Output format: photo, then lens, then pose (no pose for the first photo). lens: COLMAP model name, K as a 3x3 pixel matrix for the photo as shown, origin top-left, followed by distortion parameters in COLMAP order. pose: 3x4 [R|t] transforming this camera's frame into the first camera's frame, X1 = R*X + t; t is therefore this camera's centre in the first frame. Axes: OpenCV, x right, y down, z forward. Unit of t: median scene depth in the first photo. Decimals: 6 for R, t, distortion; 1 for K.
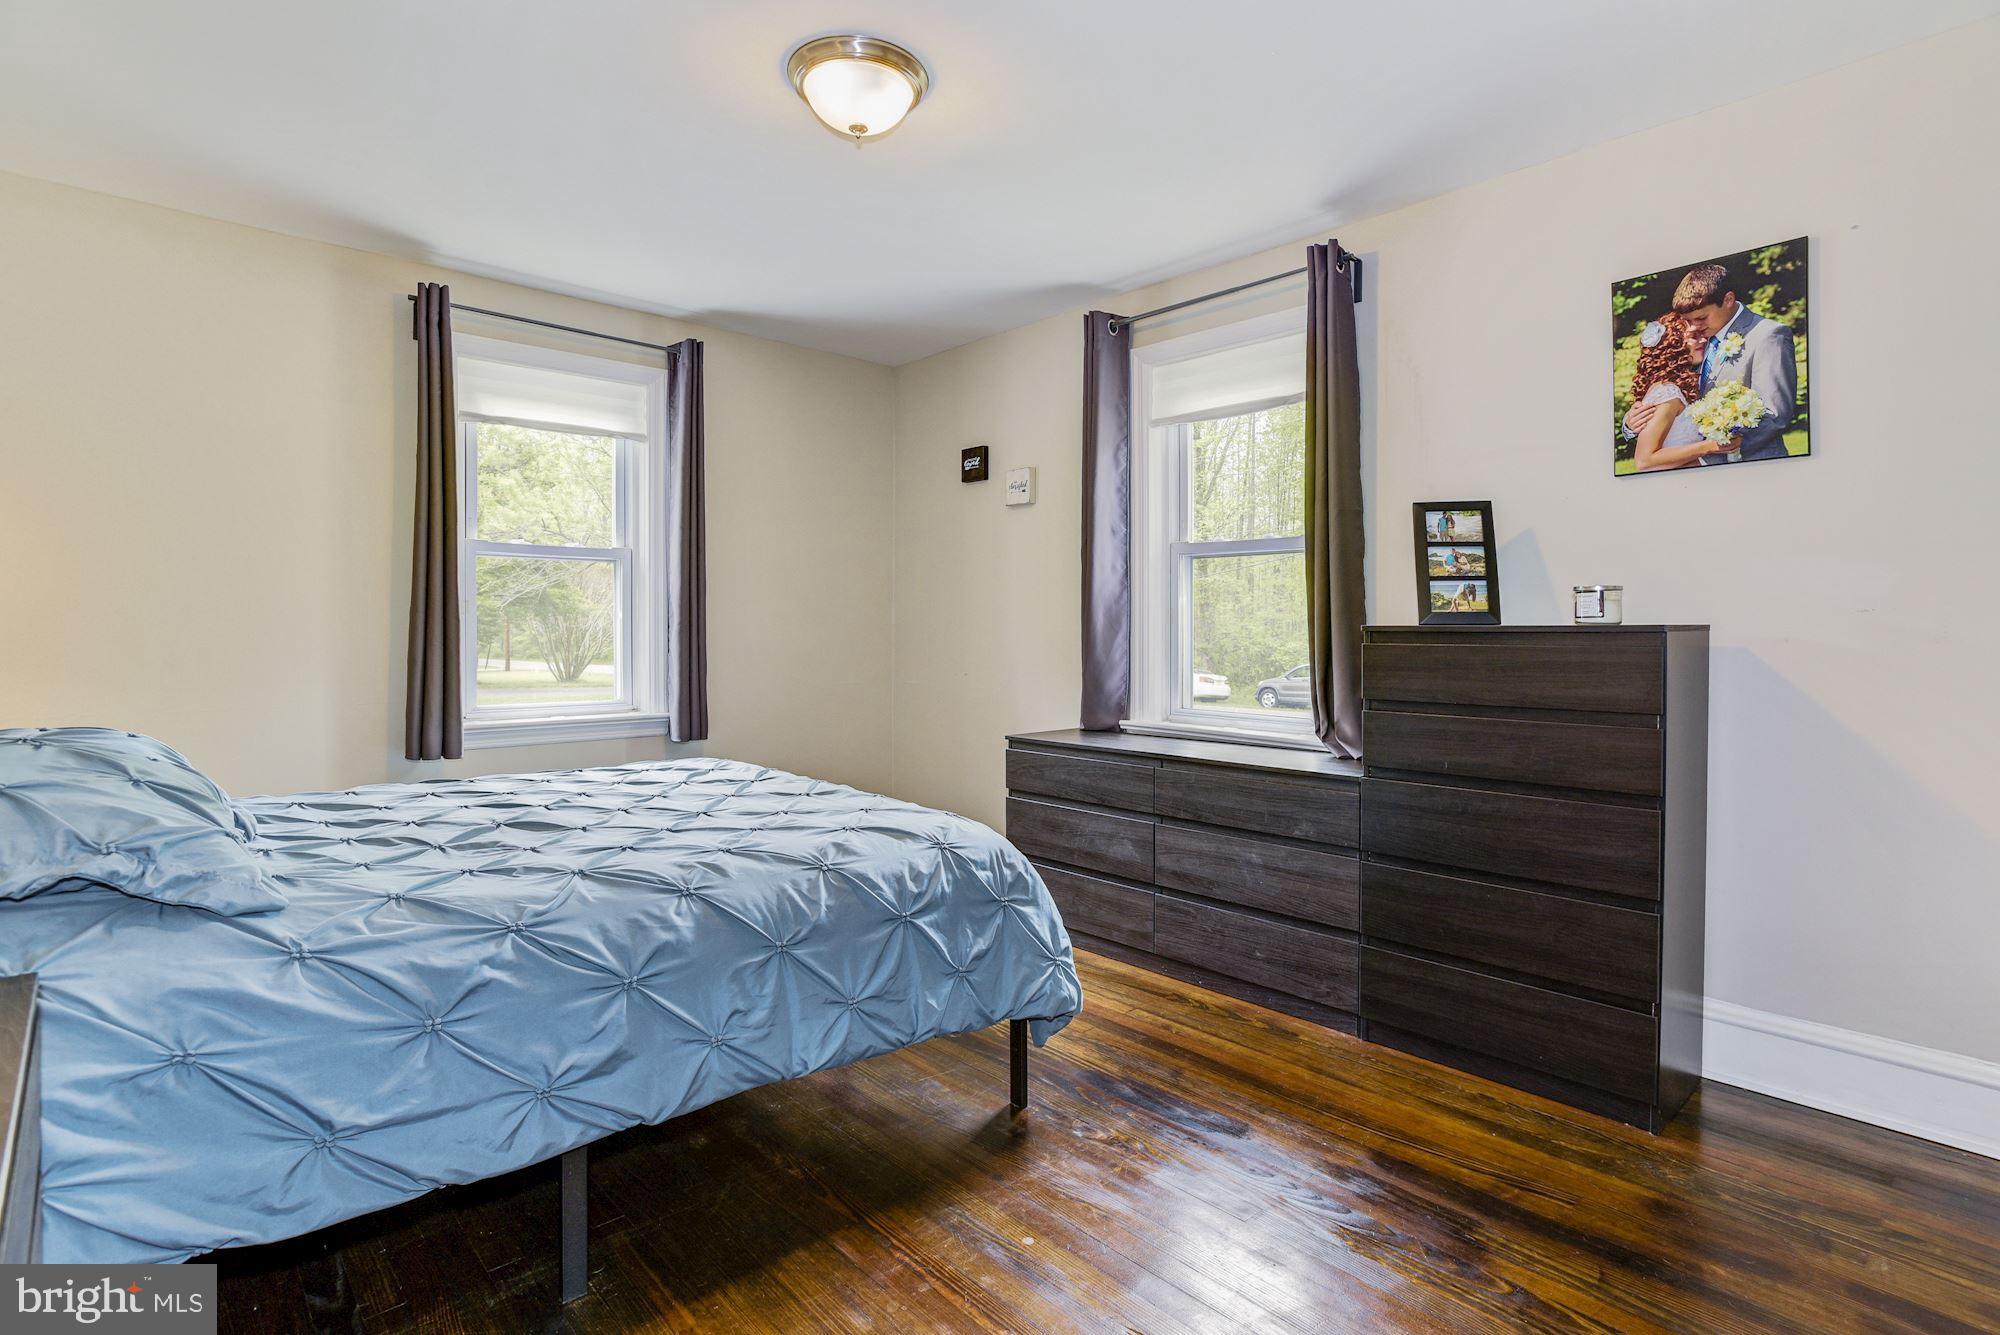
lens RADIAL K [[981.1, 0, 998.9], [0, 981.1, 628.5], [0, 0, 1]] dist [-0.030000, 0.025072]
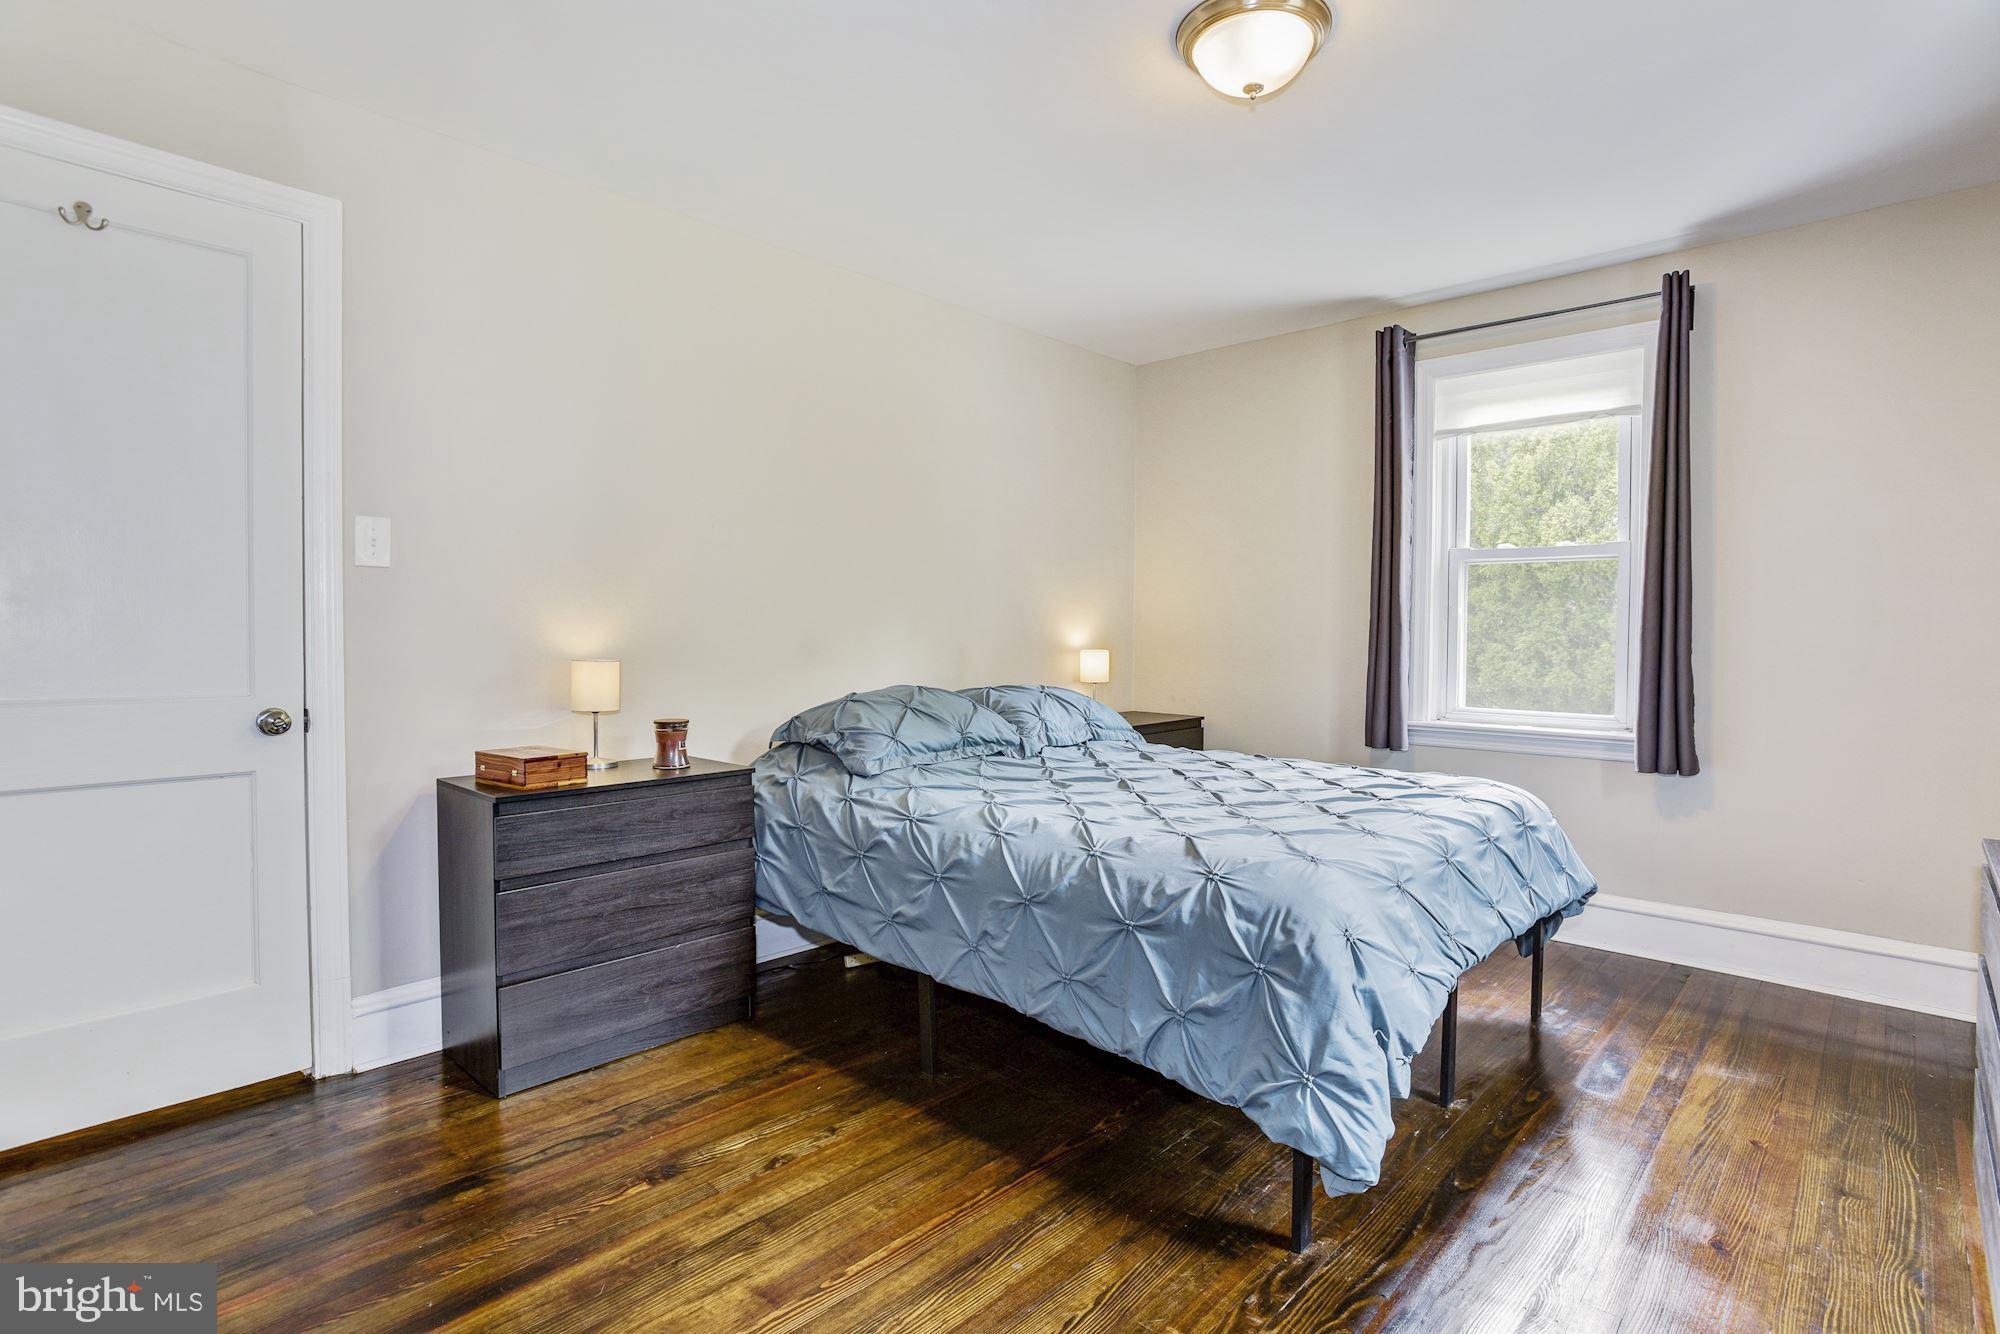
lens RADIAL K [[981.1, 0, 1008.9], [0, 981.1, 647.0], [0, 0, 1]] dist [-0.053976, 0.025650]
pose [[0.090737, 0.011864, -0.995804, 0.836840], [-0.007784, 0.999907, 0.011204, 0.009866], [0.995844, 0.006735, 0.090821, 0.779587]]
